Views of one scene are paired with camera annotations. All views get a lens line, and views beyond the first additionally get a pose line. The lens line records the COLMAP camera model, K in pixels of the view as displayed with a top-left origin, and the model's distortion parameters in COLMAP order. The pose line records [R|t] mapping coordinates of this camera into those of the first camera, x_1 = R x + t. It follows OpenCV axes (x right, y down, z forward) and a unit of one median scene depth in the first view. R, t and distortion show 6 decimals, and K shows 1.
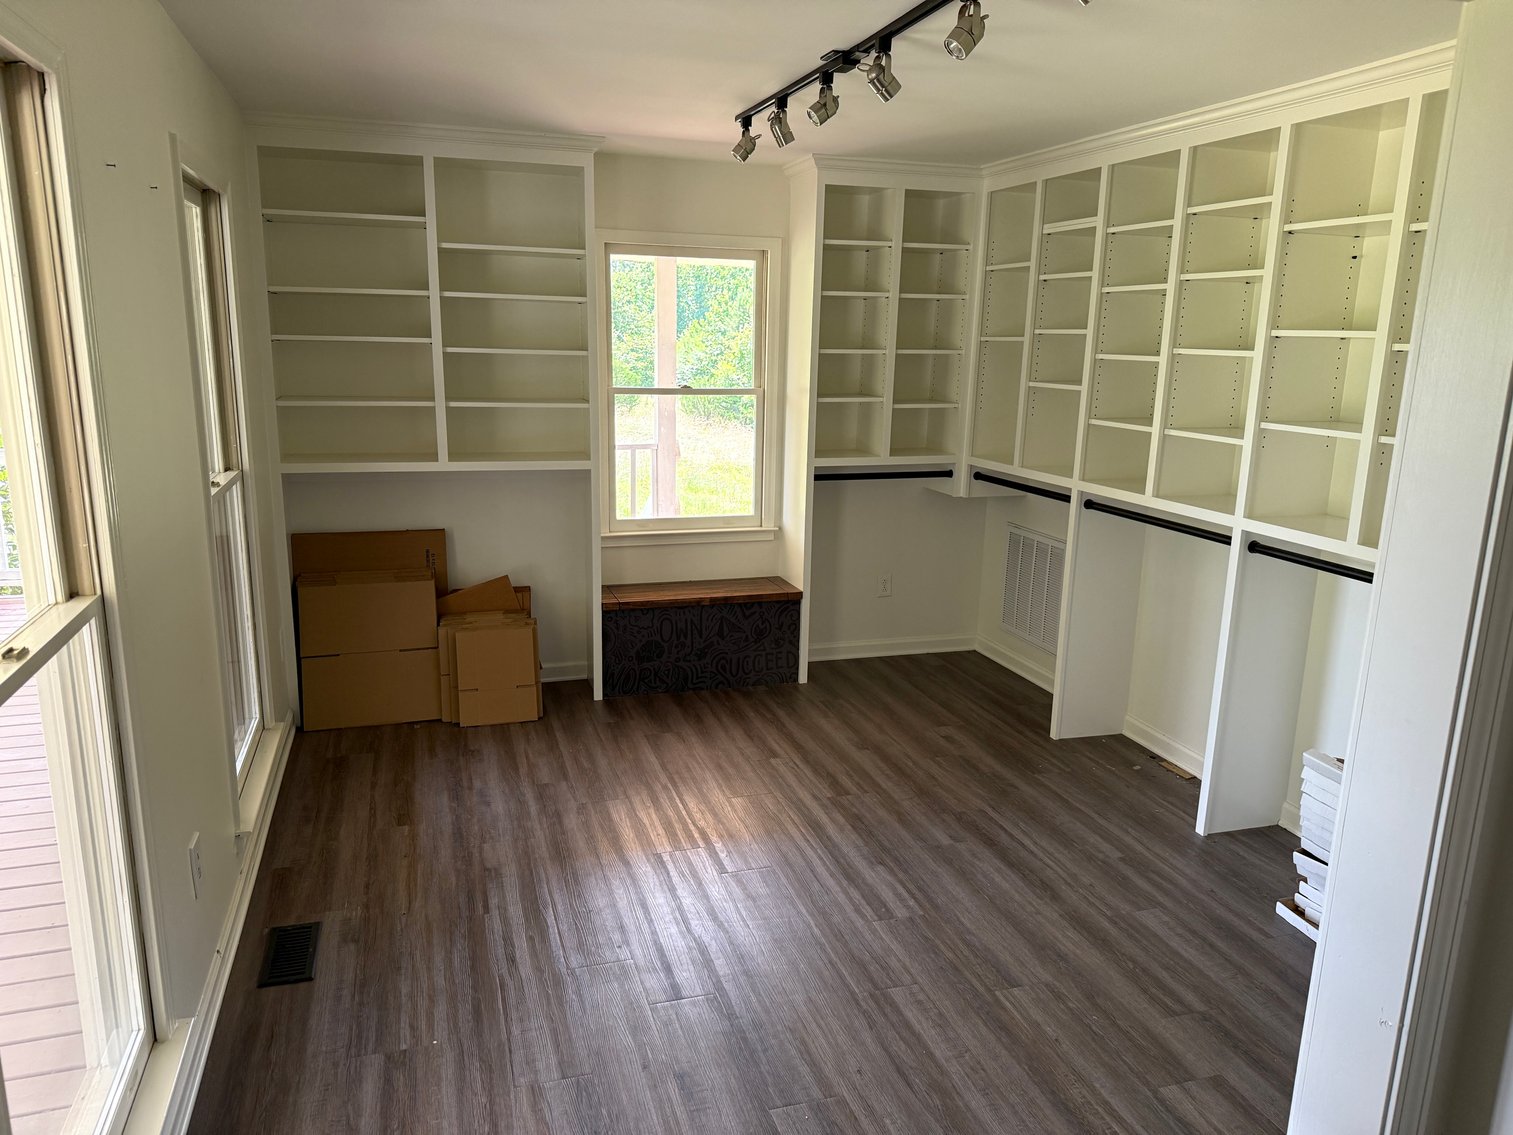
lens RADIAL K [[1085.7, 0, 759.1], [0, 1085.7, 572.3], [0, 0, 1]] dist [0.043786, -0.015028]
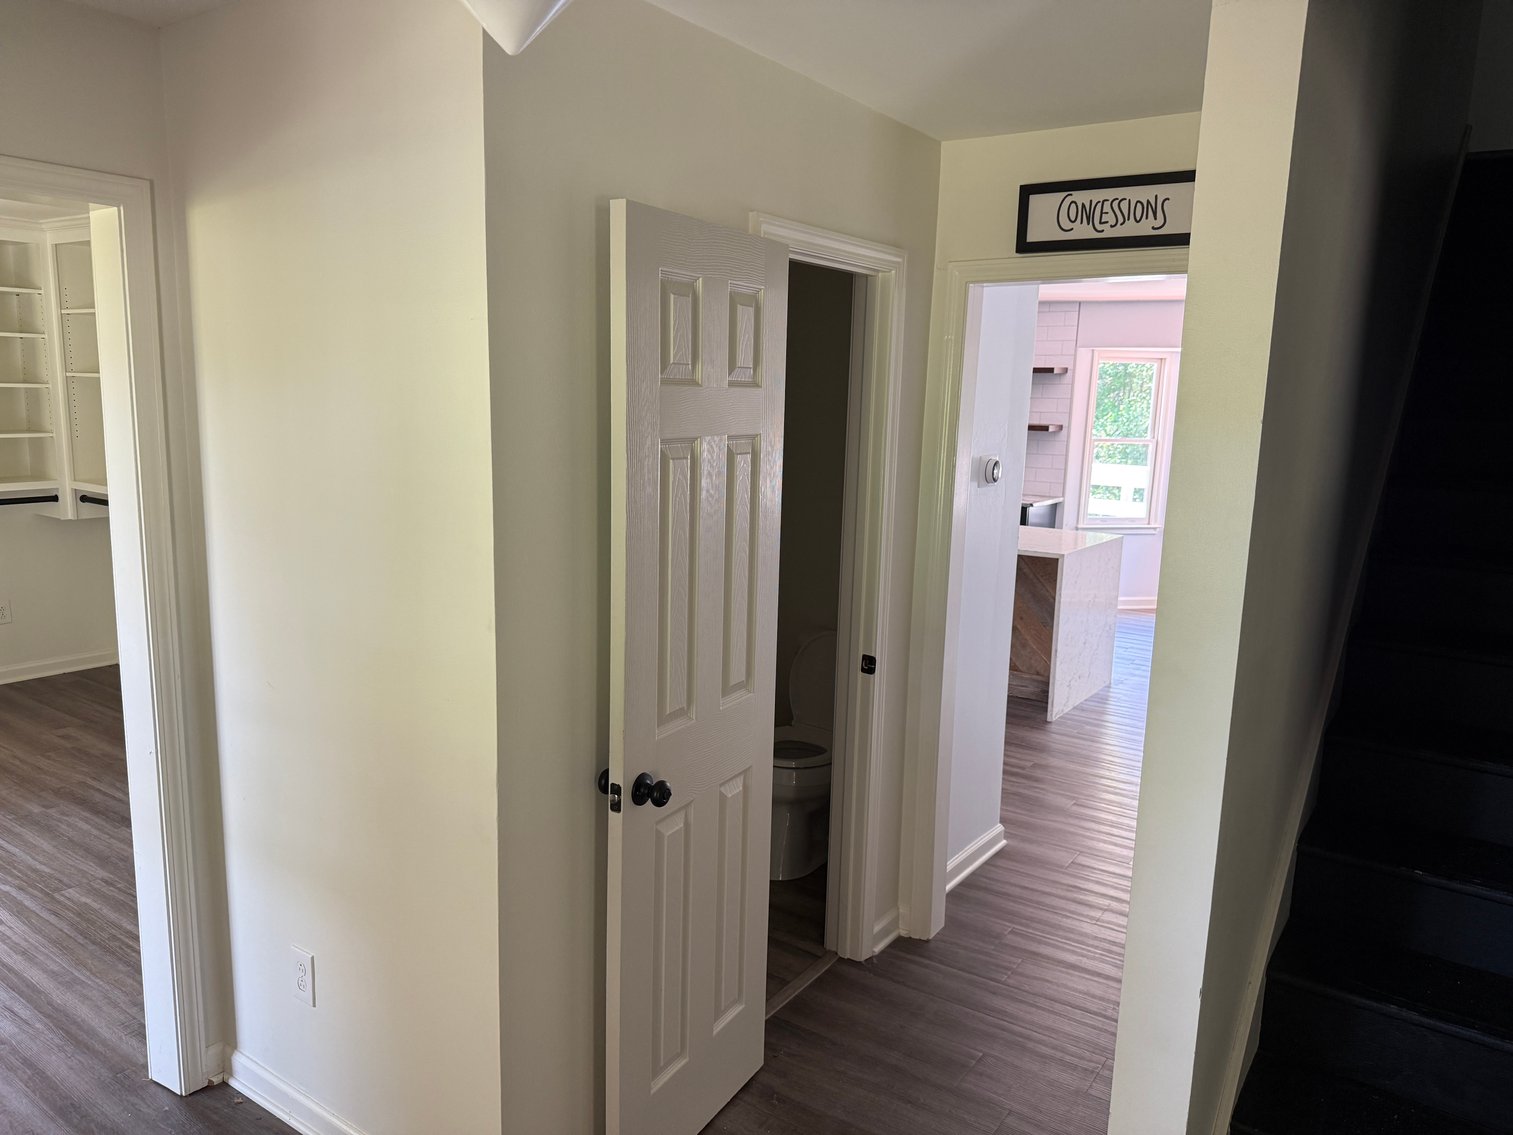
lens RADIAL K [[1085.7, 0, 750.3], [0, 1085.7, 565.4], [0, 0, 1]] dist [0.043786, -0.015028]
pose [[0.803729, -0.087971, 0.588457, 0.086998], [0.113495, 0.993517, -0.006489, 0.064424], [-0.584071, 0.072003, 0.808503, -0.296076]]
